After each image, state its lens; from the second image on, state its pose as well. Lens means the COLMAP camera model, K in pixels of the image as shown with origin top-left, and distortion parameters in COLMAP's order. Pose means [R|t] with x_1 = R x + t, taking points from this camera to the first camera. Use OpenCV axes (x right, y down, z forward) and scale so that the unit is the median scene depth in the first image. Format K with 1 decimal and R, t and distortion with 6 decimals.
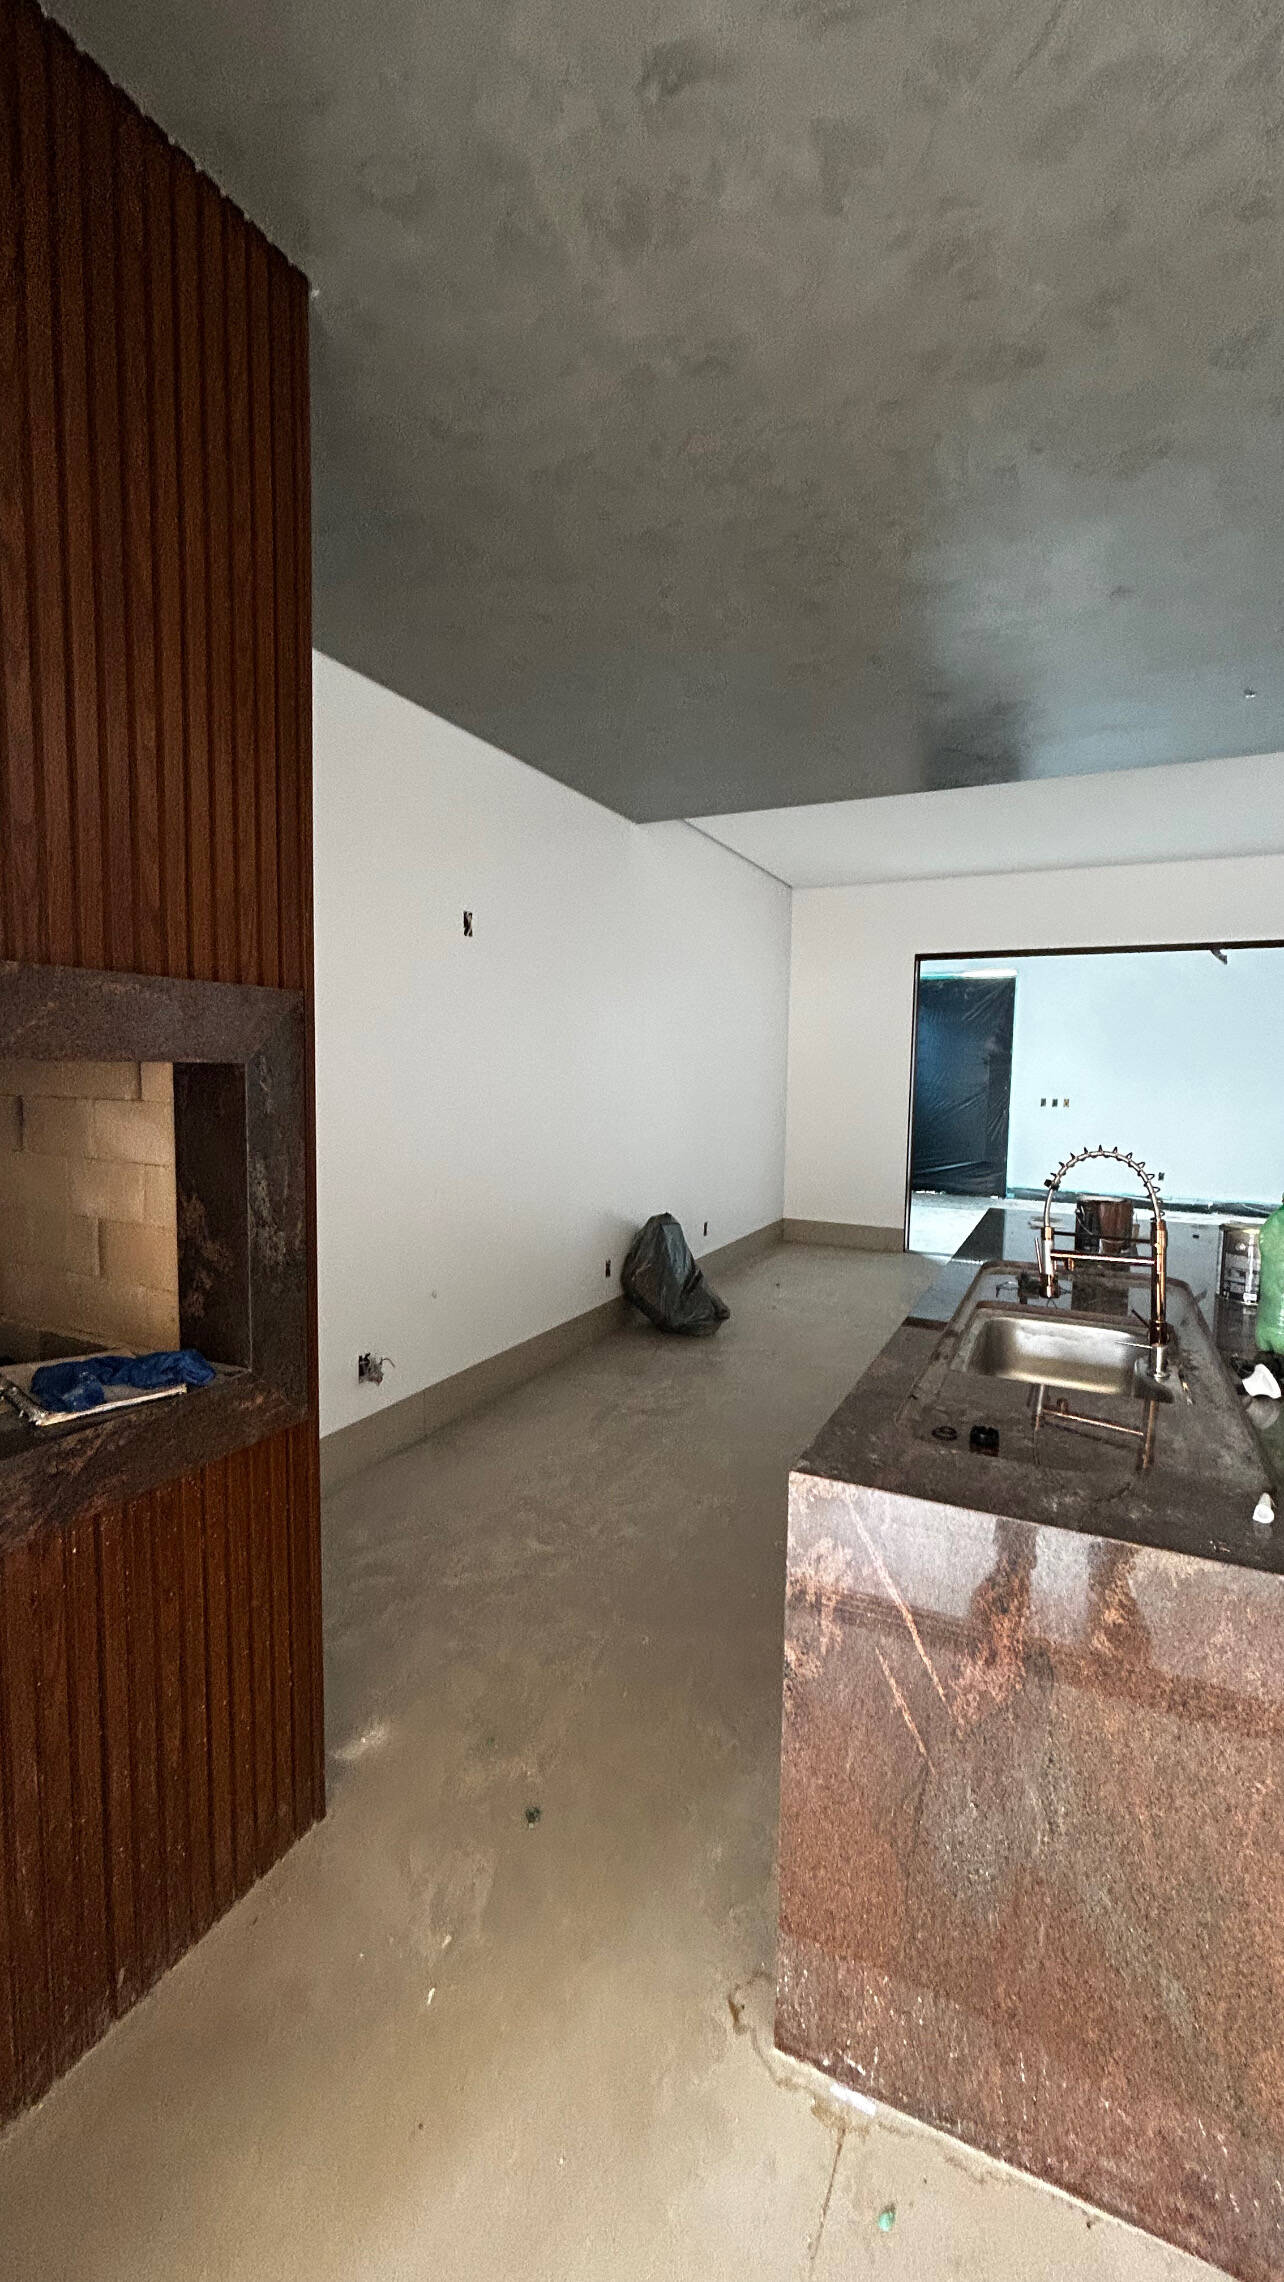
lens RADIAL K [[930.6, 0, 640.0], [0, 930.6, 1141.8], [0, 0, 1]] dist [-0.000075, -0.000008]
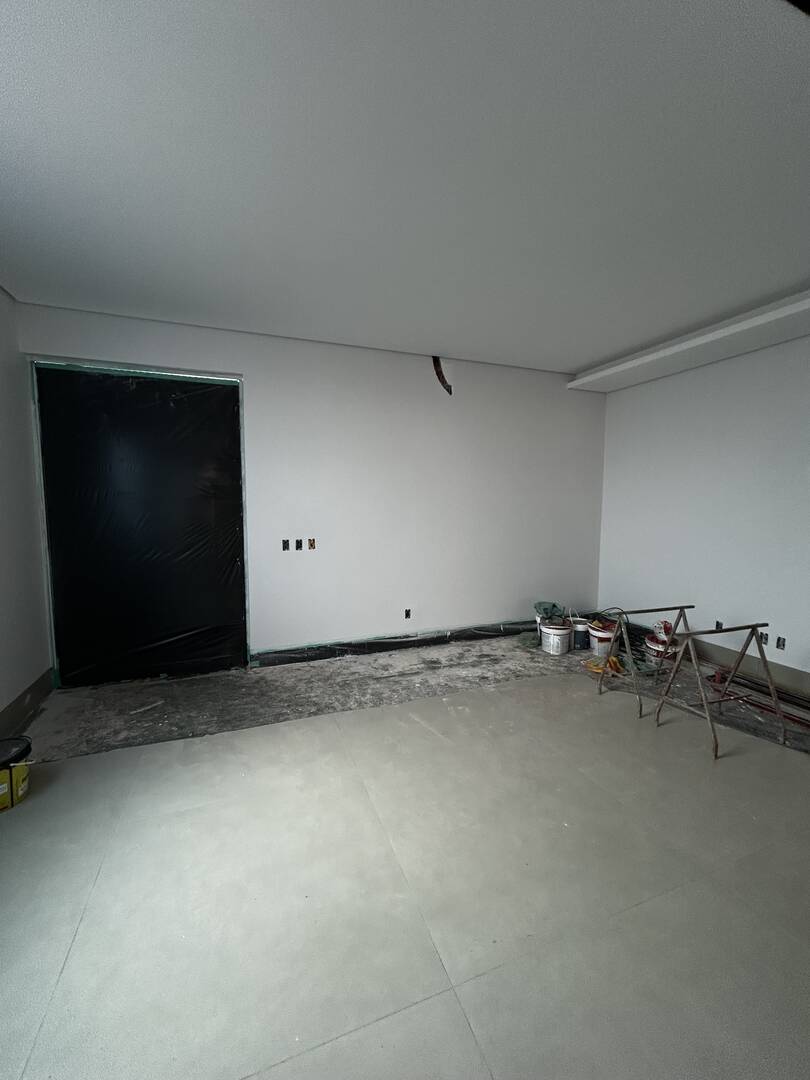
lens RADIAL K [[435.3, 0, 404.0], [0, 435.3, 541.3], [0, 0, 1]] dist [-0.000356, -0.000005]
pose [[0.685766, -0.078157, 0.723613, 0.231300], [0.061641, 0.996882, 0.049255, -0.057903], [-0.725207, 0.010827, 0.688446, 0.666929]]
